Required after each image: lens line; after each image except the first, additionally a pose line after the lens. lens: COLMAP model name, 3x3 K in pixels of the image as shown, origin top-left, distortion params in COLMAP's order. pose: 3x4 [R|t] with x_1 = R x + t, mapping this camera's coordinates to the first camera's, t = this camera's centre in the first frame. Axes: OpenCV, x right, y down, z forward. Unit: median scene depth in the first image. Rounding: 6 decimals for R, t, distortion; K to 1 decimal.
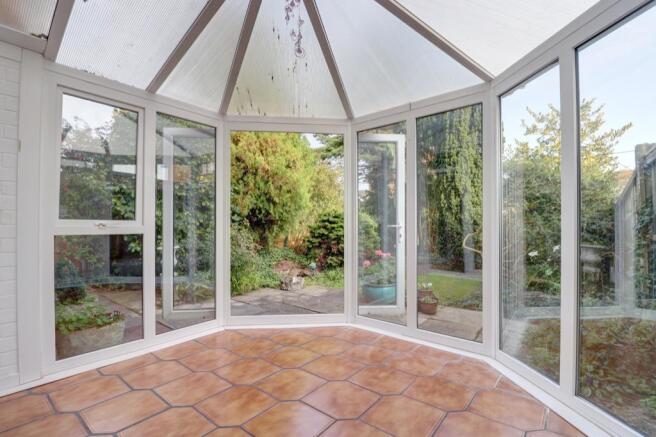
lens RADIAL K [[303.0, 0, 325.7], [0, 303.0, 218.9], [0, 0, 1]] dist [-0.000344, 0.000404]
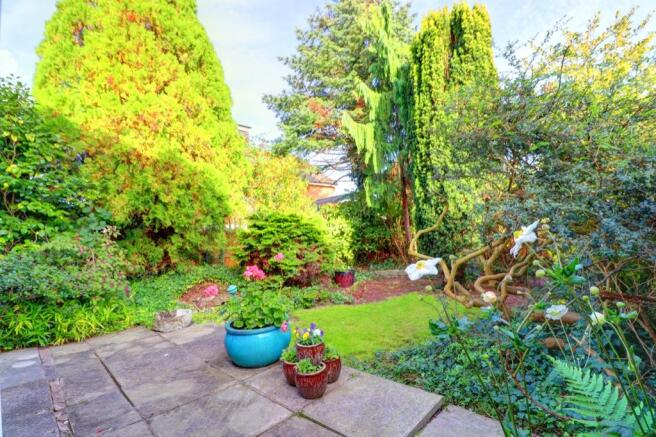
lens RADIAL K [[303.0, 0, 328.3], [0, 303.0, 215.0], [0, 0, 1]] dist [-0.000344, 0.000404]
pose [[0.994201, -0.057940, -0.090593, 0.248144], [0.052093, 0.996484, -0.065627, 0.037009], [0.094077, 0.060527, 0.993723, 0.296423]]
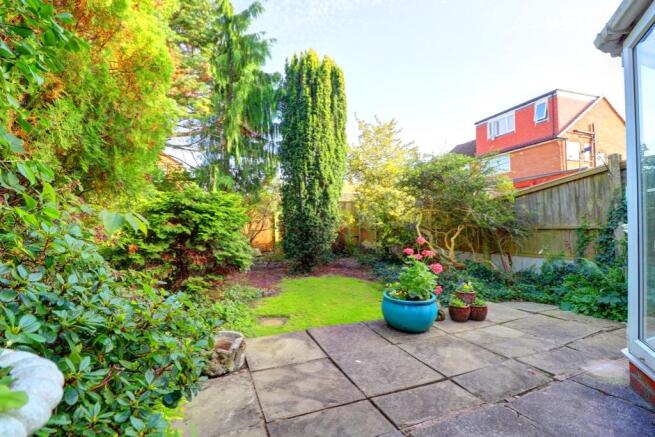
lens RADIAL K [[302.6, 0, 325.1], [0, 302.6, 216.3], [0, 0, 1]] dist [-0.000344, 0.000404]
pose [[0.493477, 0.022917, 0.869457, -0.323587], [0.000556, 0.999644, -0.026664, 0.035084], [-0.869759, 0.013641, 0.493289, 0.551159]]
